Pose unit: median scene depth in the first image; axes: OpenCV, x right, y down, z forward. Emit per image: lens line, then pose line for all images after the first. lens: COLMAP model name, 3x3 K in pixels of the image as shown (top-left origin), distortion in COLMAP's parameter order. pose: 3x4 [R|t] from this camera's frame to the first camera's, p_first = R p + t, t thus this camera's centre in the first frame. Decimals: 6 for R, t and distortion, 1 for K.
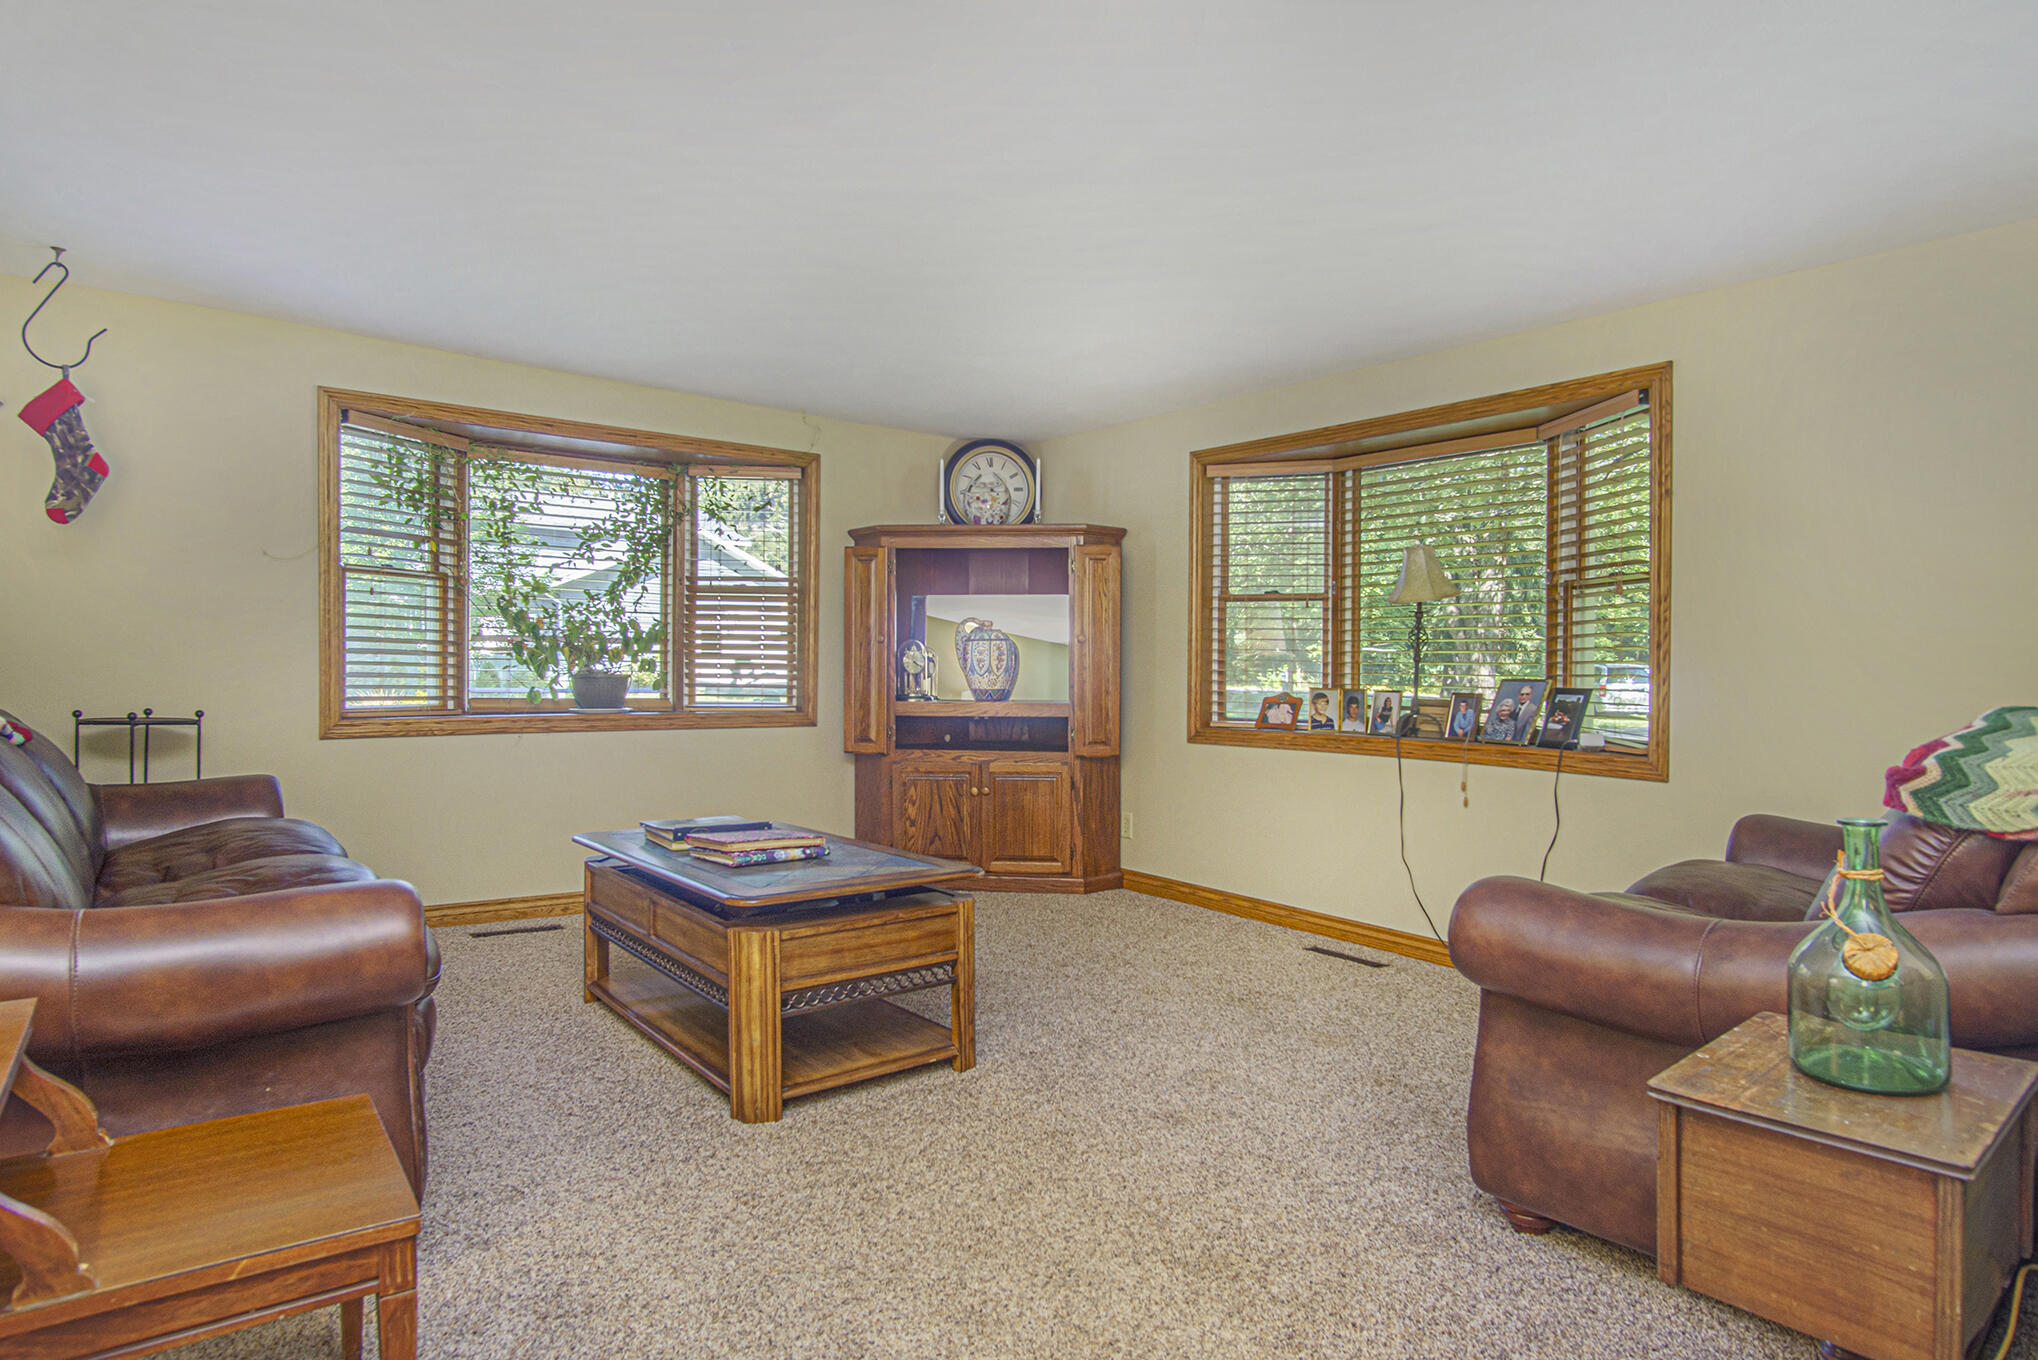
lens RADIAL K [[1140.4, 0, 1027.1], [0, 1140.4, 682.7], [0, 0, 1]] dist [-0.046103, -0.001504]
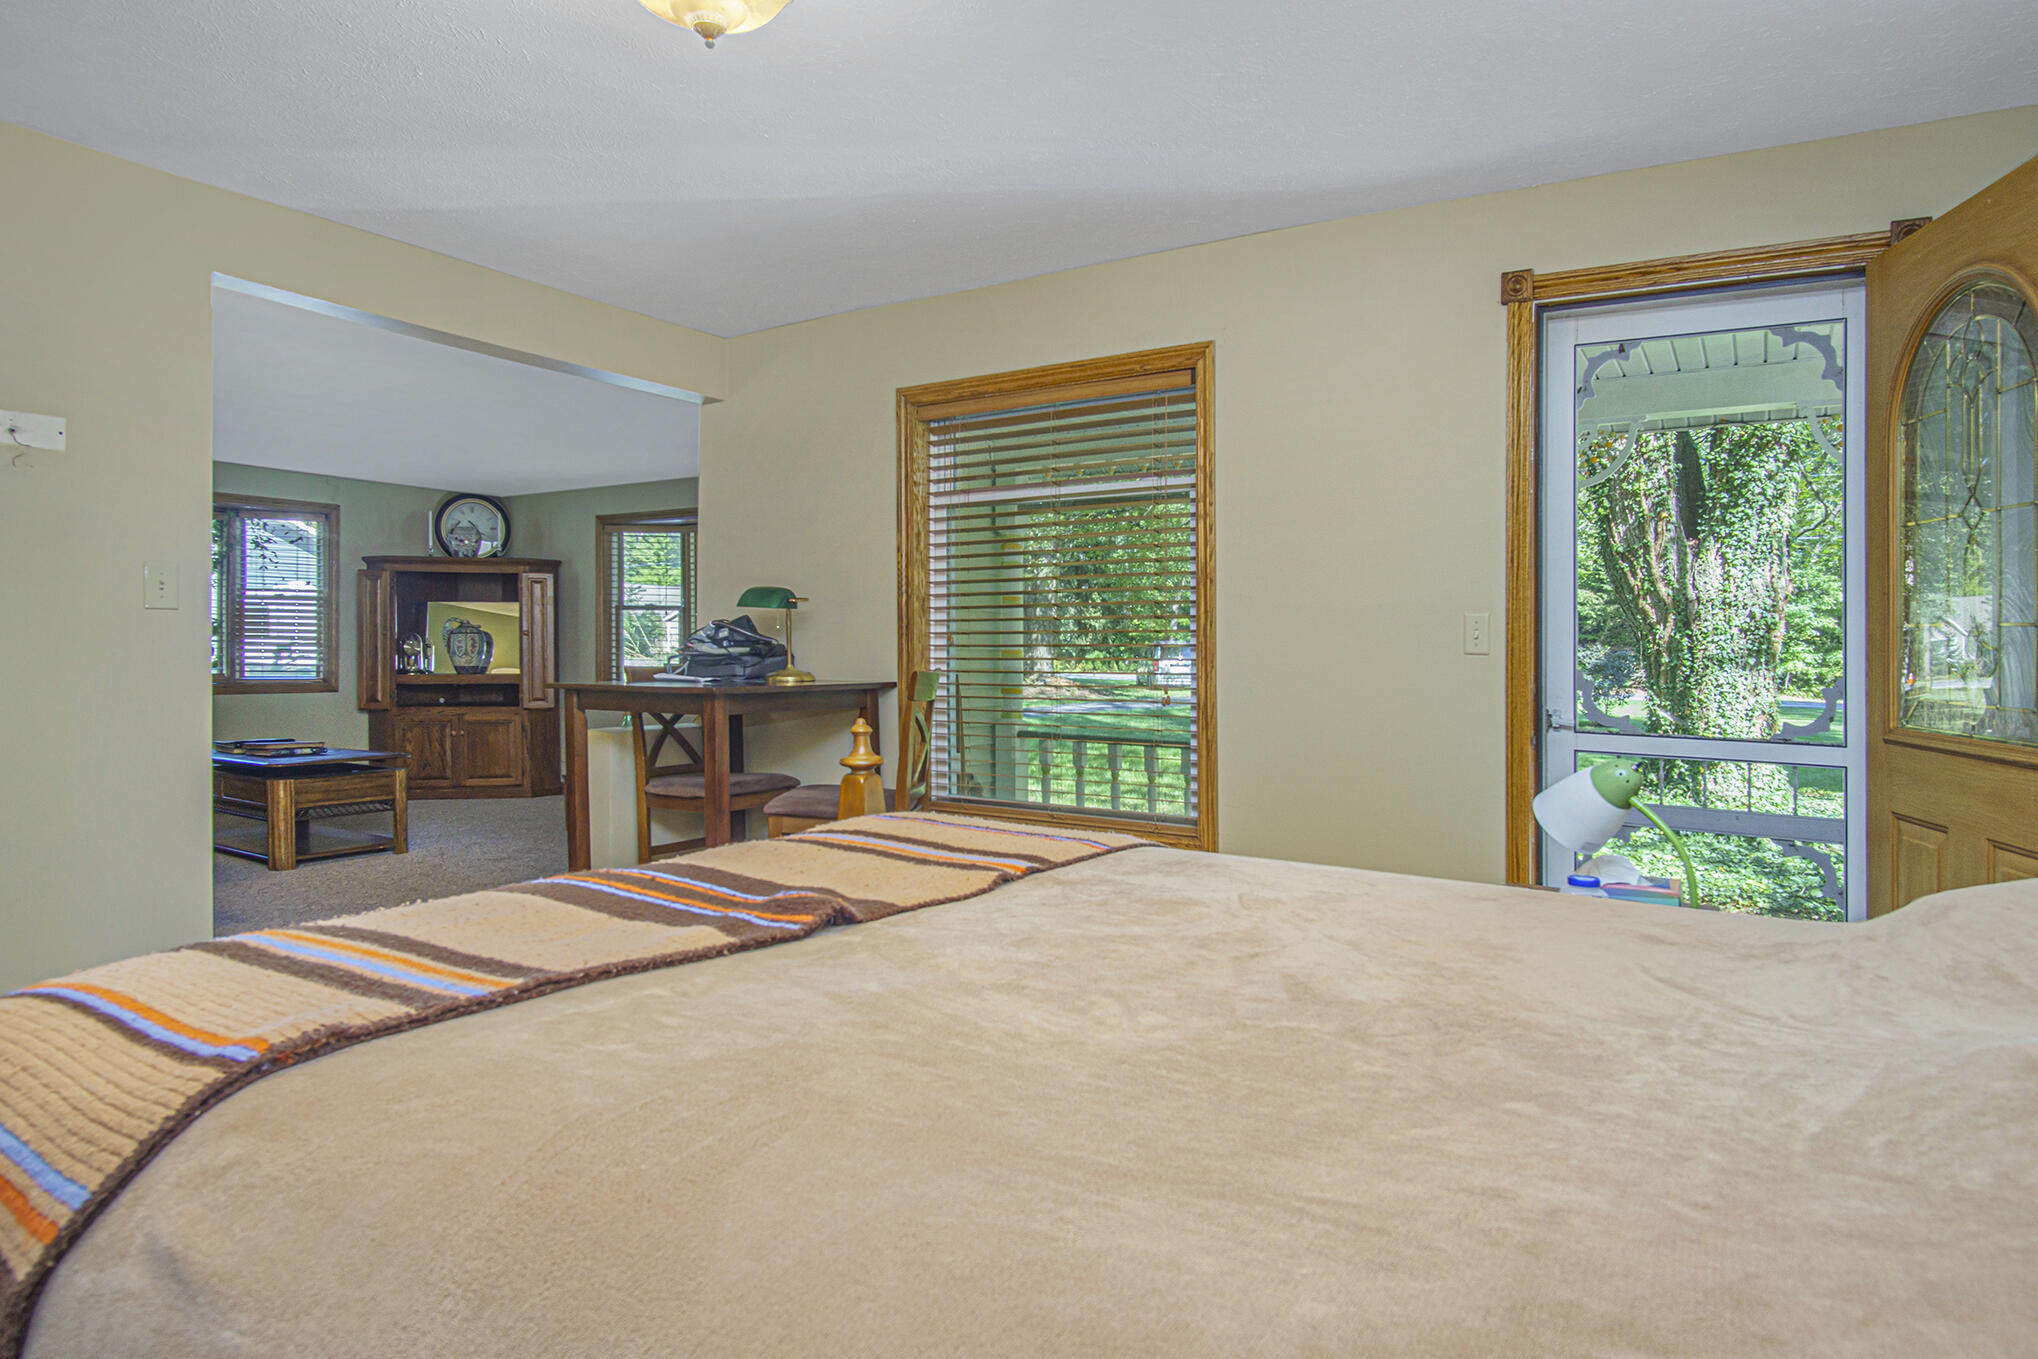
lens RADIAL K [[1140.4, 0, 1007.1], [0, 1140.4, 666.5], [0, 0, 1]] dist [-0.046103, -0.001504]
pose [[0.949340, -0.007483, 0.314160, 0.177372], [0.005950, 0.999965, 0.005838, 0.002092], [-0.314193, -0.003673, 0.949352, -0.634962]]
